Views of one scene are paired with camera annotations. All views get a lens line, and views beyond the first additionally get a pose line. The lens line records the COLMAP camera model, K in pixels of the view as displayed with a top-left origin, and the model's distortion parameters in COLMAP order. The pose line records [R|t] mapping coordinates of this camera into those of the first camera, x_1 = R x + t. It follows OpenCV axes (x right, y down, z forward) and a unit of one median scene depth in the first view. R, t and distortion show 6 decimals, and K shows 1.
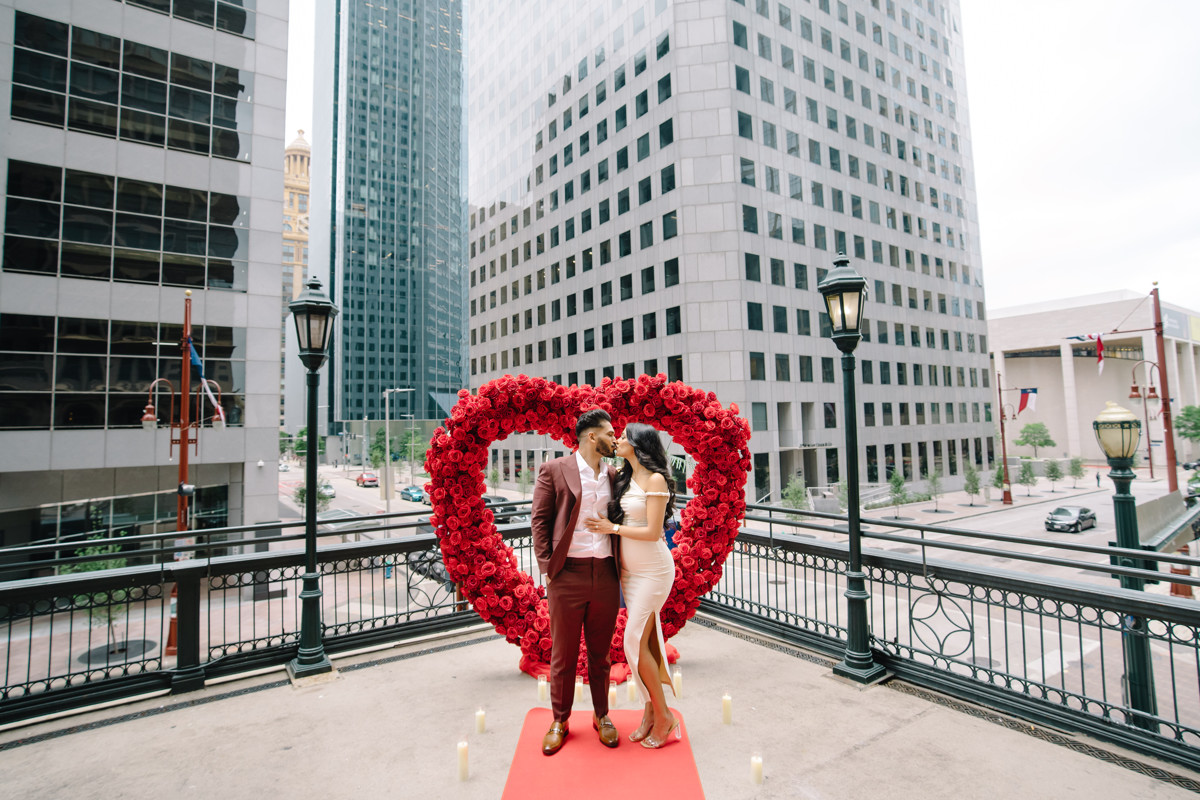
lens RADIAL K [[636.5, 0, 600.4], [0, 636.5, 383.5], [0, 0, 1]] dist [-0.043354, 0.012020]
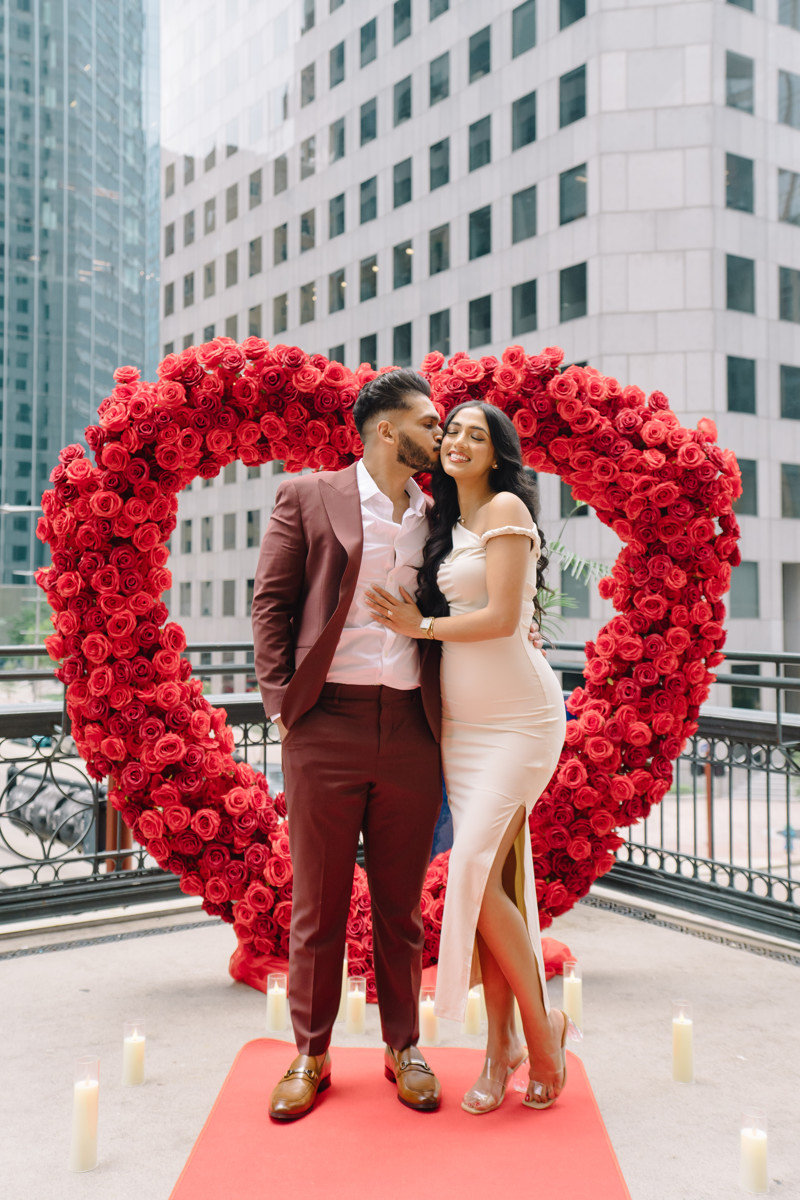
lens RADIAL K [[1277.7, 0, 419.8], [0, 1277.7, 543.5], [0, 0, 1]] dist [0.100630, 0.000000]
pose [[0.999647, 0.026526, -0.001388, 0.003300], [-0.026504, 0.999551, 0.013994, 0.107454], [0.001758, -0.013952, 0.999901, 0.051290]]
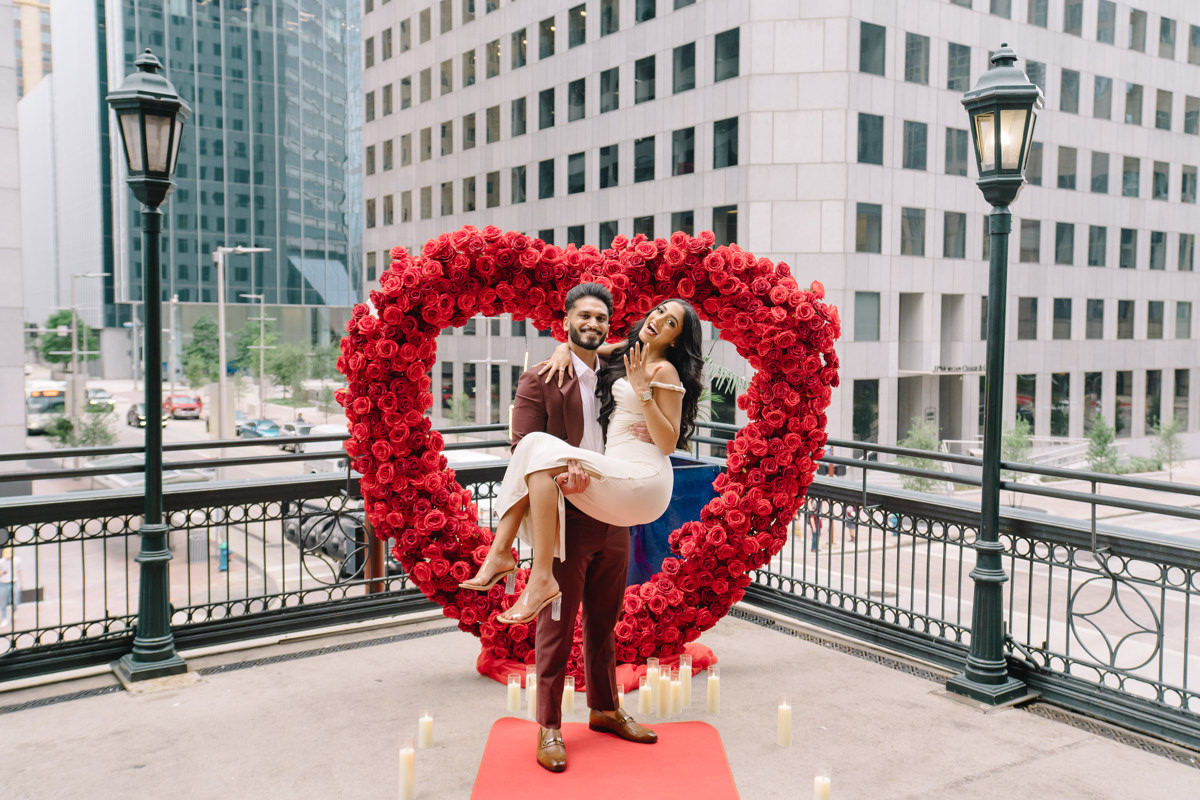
lens RADIAL K [[1109.0, 0, 609.5], [0, 1109.0, 383.7], [0, 0, 1]] dist [0.048866, 0.073272]
pose [[0.999385, 0.029630, 0.018740, -0.017486], [-0.031635, 0.992540, 0.117747, 0.007142], [-0.015111, -0.118268, 0.992867, -0.122017]]
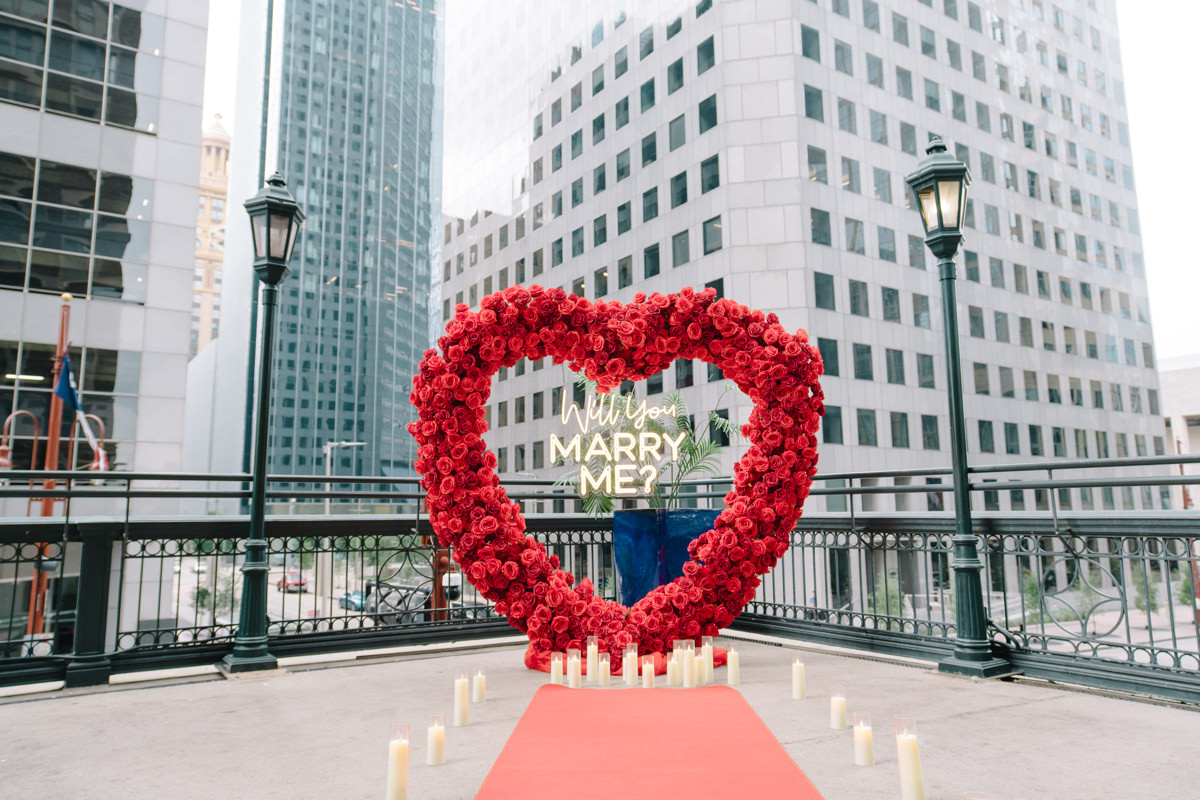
lens RADIAL K [[869.8, 0, 601.3], [0, 869.8, 385.6], [0, 0, 1]] dist [0.003137, 0.029479]
pose [[0.999808, 0.008916, -0.017464, -0.017712], [-0.010359, 0.996381, -0.084364, 0.182208], [0.016649, 0.084528, 0.996282, -0.070928]]
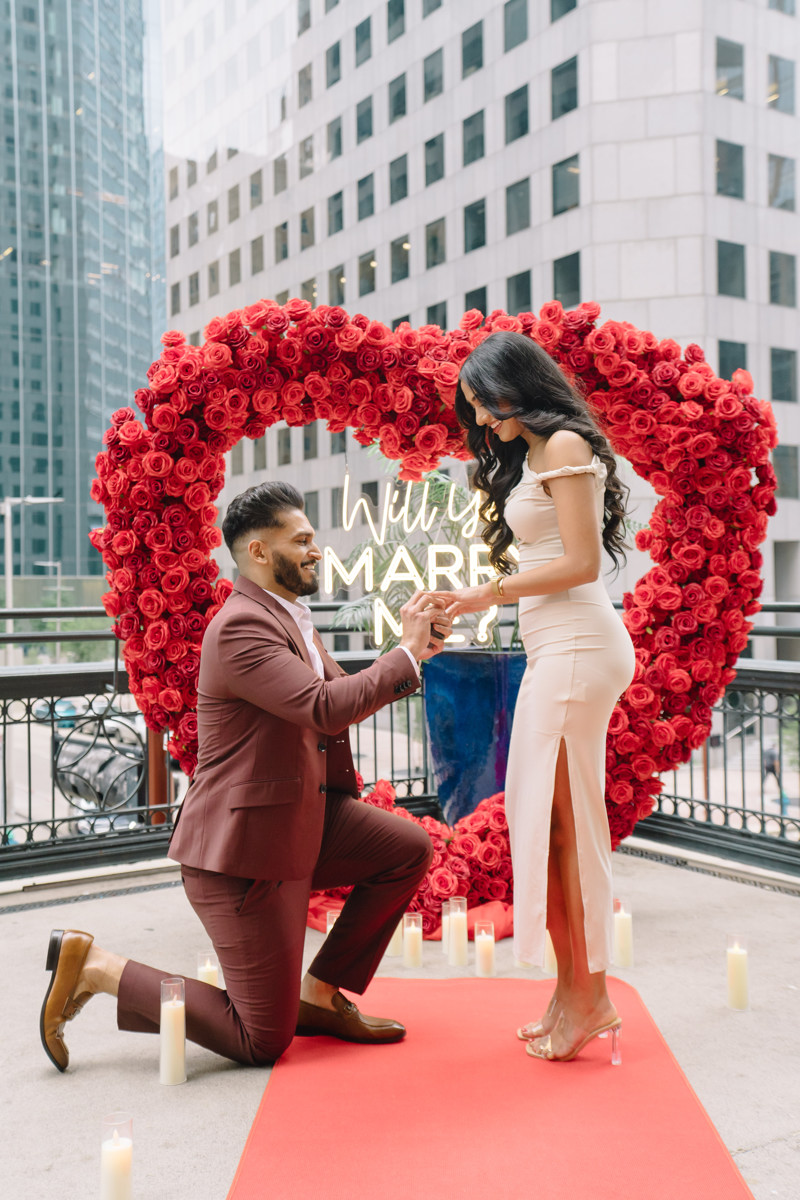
lens RADIAL K [[1226.1, 0, 385.0], [0, 1226.1, 566.6], [0, 0, 1]] dist [0.100679, 0.000000]
pose [[0.999545, 0.010413, -0.028322, -0.025405], [-0.009183, 0.999024, 0.043213, 0.129946], [0.028745, -0.042933, 0.998664, 0.063398]]
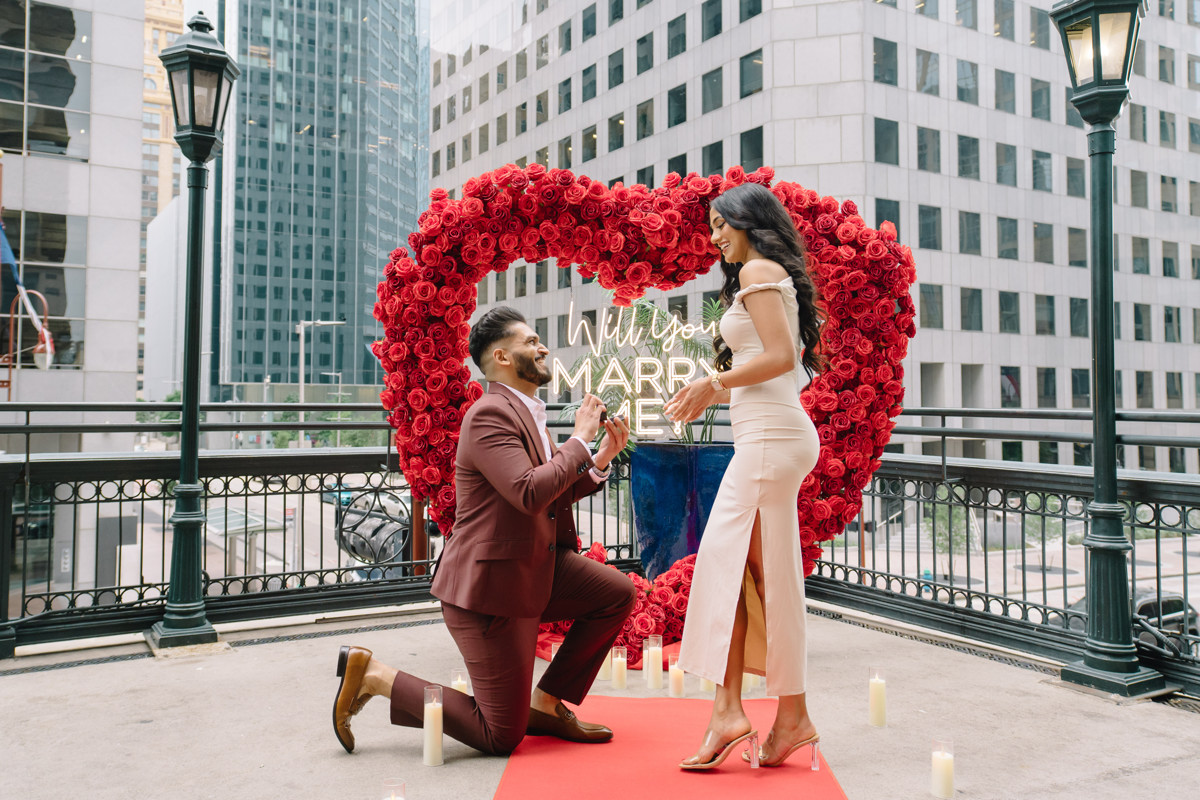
lens RADIAL K [[998.1, 0, 546.8], [0, 998.1, 357.4], [0, 0, 1]] dist [0.019995, 0.054395]
pose [[0.996308, 0.022647, -0.082814, -0.024605], [-0.020910, 0.999544, 0.021773, 0.134480], [0.083269, -0.019961, 0.996327, 0.037464]]
